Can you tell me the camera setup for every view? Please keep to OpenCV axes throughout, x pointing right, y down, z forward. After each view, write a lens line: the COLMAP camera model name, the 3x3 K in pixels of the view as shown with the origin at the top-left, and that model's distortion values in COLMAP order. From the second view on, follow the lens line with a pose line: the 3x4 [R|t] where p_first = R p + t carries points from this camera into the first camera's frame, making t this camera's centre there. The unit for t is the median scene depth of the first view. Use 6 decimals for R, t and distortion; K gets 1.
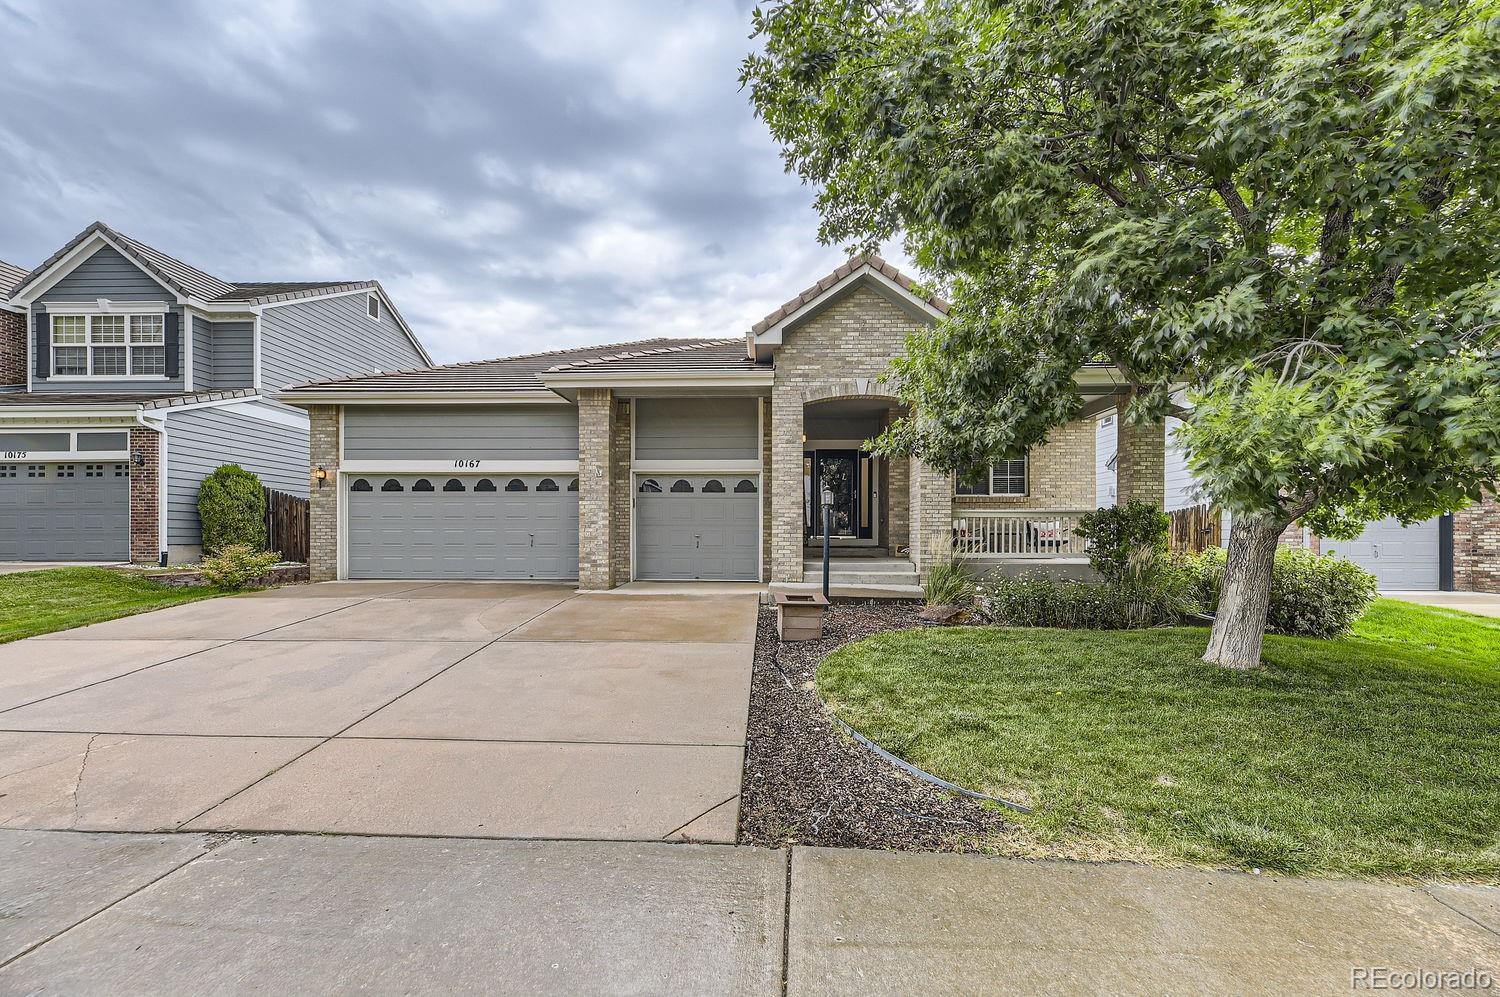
lens RADIAL K [[612.2, 0, 758.5], [0, 612.2, 533.7], [0, 0, 1]] dist [0.002921, 0.000445]
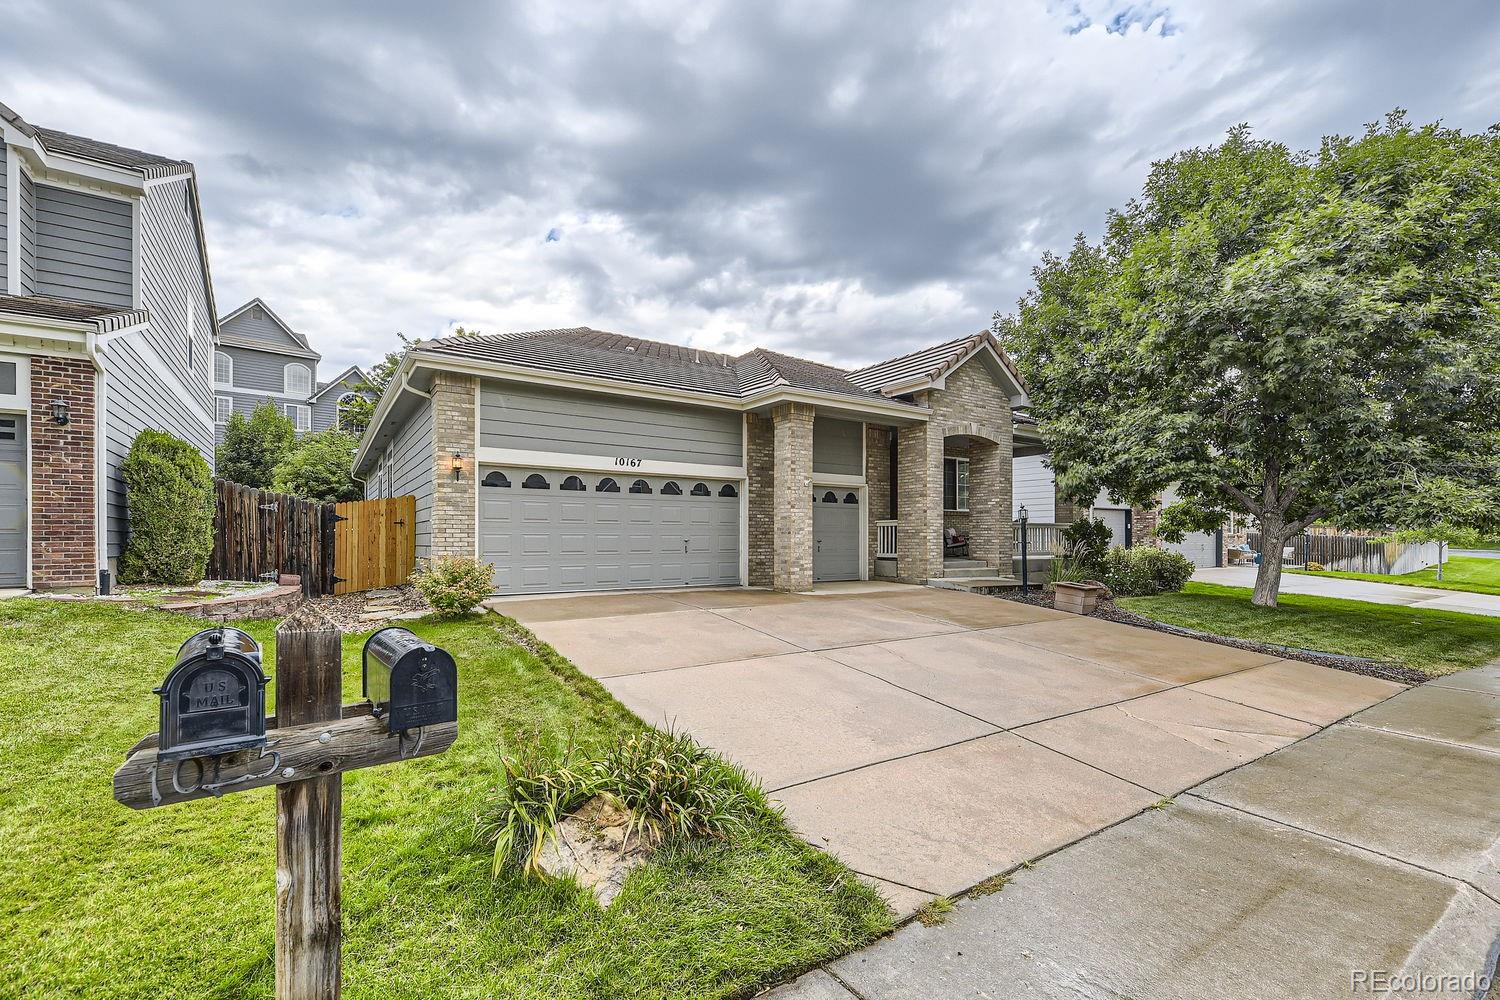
lens RADIAL K [[612.2, 0, 724.1], [0, 612.2, 540.8], [0, 0, 1]] dist [0.002921, 0.000445]
pose [[0.826957, -0.005488, 0.562239, -0.860286], [-0.004997, 0.999841, 0.017108, -0.013842], [-0.562244, -0.016957, 0.826798, 0.165456]]
